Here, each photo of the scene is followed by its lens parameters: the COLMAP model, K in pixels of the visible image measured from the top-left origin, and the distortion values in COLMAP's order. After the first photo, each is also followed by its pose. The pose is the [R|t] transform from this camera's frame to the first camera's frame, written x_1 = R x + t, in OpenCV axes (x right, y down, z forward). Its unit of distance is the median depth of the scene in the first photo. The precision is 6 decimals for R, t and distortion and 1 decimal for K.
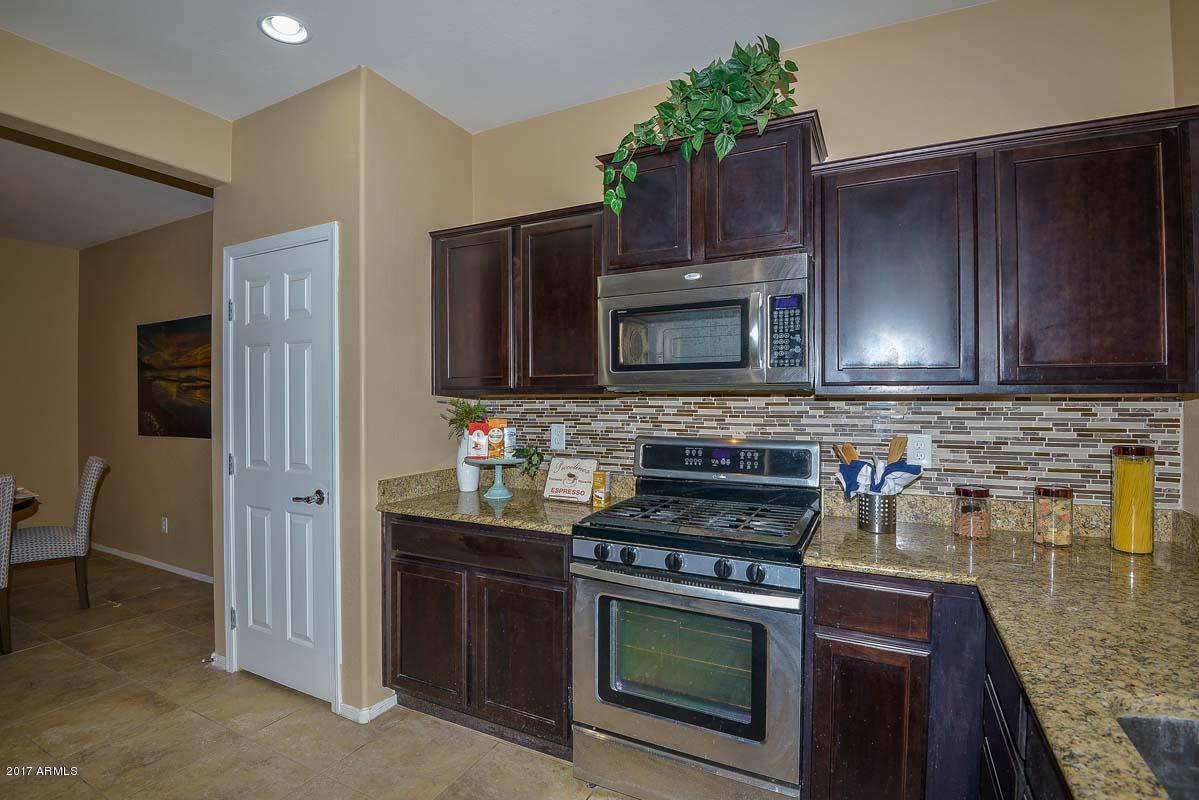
lens RADIAL K [[568.8, 0, 599.5], [0, 568.8, 400.0], [0, 0, 1]] dist [-0.000132, -0.025896]
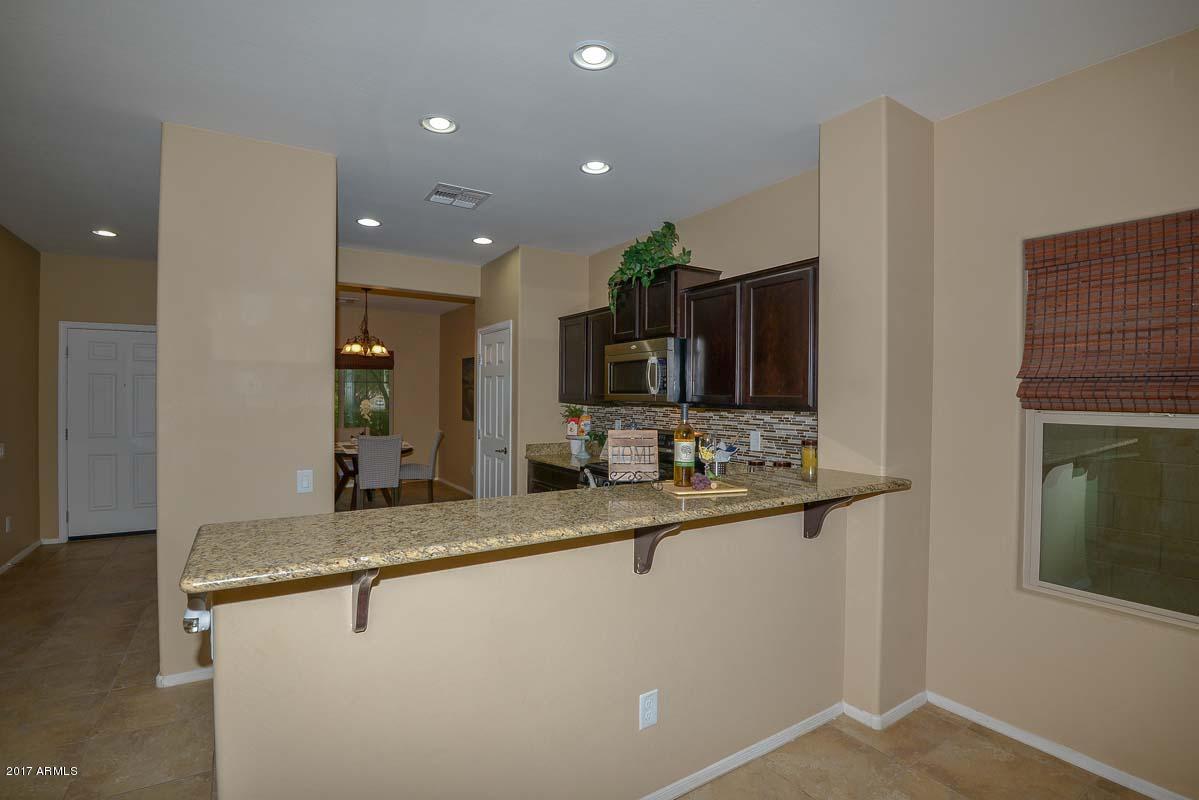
lens RADIAL K [[568.8, 0, 599.5], [0, 568.8, 400.0], [0, 0, 1]] dist [-0.000132, -0.025896]
pose [[0.863198, 0.018795, -0.504515, 0.839787], [-0.020674, 0.999785, 0.001874, -0.024243], [0.504442, 0.008812, 0.863401, -0.614950]]
